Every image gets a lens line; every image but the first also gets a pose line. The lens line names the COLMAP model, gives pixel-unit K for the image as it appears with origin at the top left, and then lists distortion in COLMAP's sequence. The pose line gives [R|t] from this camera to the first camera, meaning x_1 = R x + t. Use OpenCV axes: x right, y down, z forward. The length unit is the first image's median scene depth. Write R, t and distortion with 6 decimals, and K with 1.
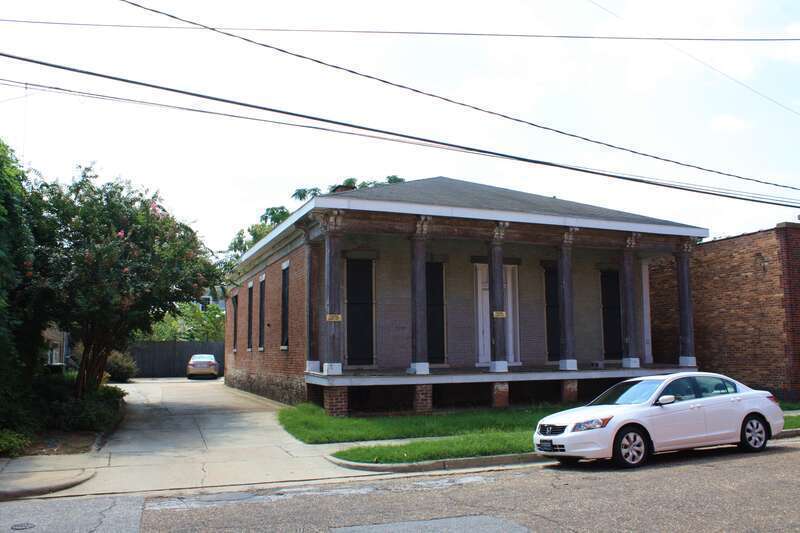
lens RADIAL K [[650.6, 0, 399.7], [0, 650.6, 285.4], [0, 0, 1]] dist [-0.051343, 0.000779]
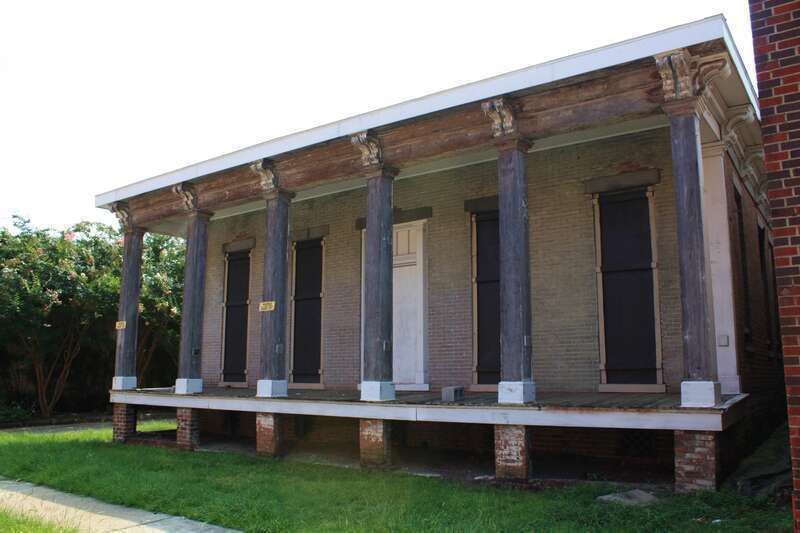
lens RADIAL K [[650.6, 0, 399.7], [0, 650.6, 285.4], [0, 0, 1]] dist [-0.051343, 0.000779]
pose [[0.526905, -0.103243, -0.843631, 0.708132], [0.078263, 0.994271, -0.072797, 0.074942], [0.846313, -0.027668, 0.531966, 0.716465]]
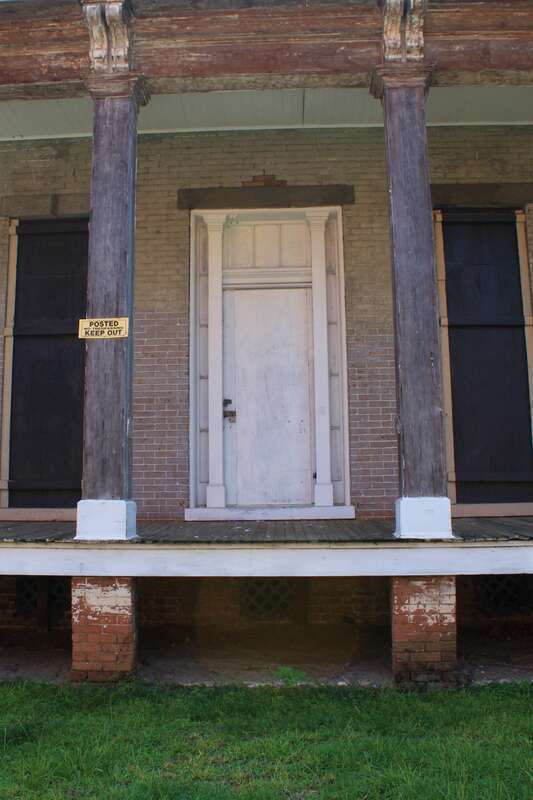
lens RADIAL K [[805.6, 0, 241.8], [0, 805.6, 371.7], [0, 0, 1]] dist [-0.103082, 0.005210]
pose [[0.902078, -0.064649, -0.426702, 0.324958], [0.042090, 0.997182, -0.062100, 0.080091], [0.429515, 0.038059, 0.902257, 0.668099]]
